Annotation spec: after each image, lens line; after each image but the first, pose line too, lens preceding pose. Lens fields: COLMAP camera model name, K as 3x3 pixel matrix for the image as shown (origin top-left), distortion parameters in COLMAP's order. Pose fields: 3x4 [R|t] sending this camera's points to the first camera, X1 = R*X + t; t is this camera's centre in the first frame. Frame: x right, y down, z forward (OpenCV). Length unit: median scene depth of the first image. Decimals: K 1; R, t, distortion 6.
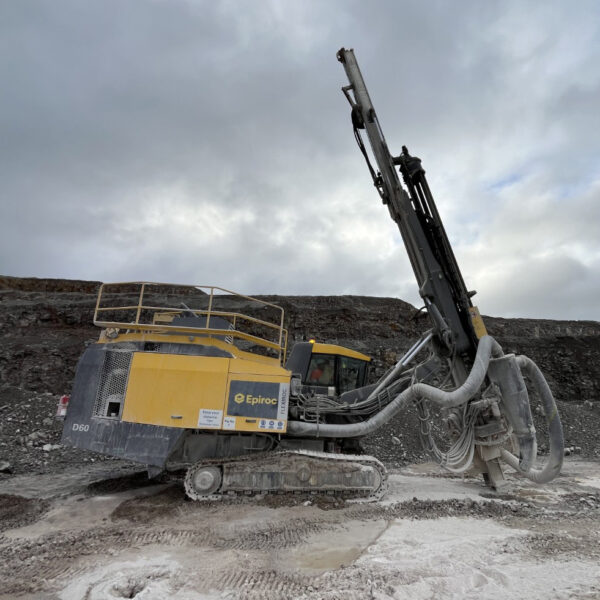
lens RADIAL K [[335.0, 0, 359.1], [0, 335.0, 320.9], [0, 0, 1]] dist [0.000369, -0.002311]
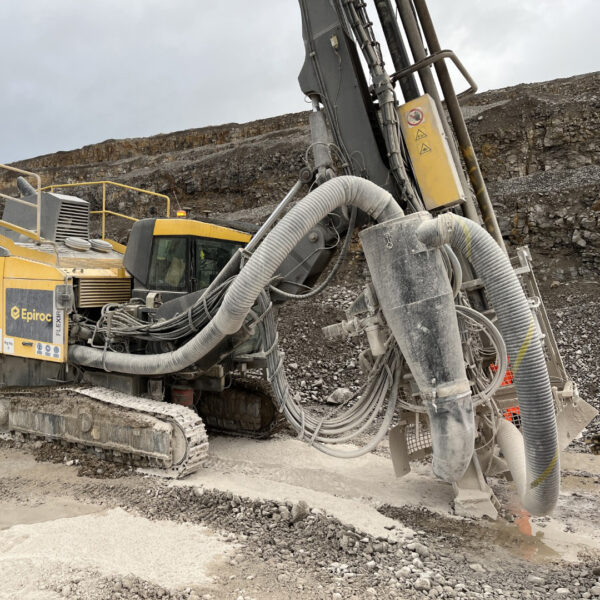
lens RADIAL K [[619.5, 0, 300.0], [0, 619.5, 300.0], [0, 0, 1]] dist [0.024128, 0.019881]
pose [[0.788667, 0.000422, -0.614820, 0.928053], [0.151817, 0.968900, 0.195410, 0.037883], [0.595781, -0.247453, 0.764075, 0.352838]]
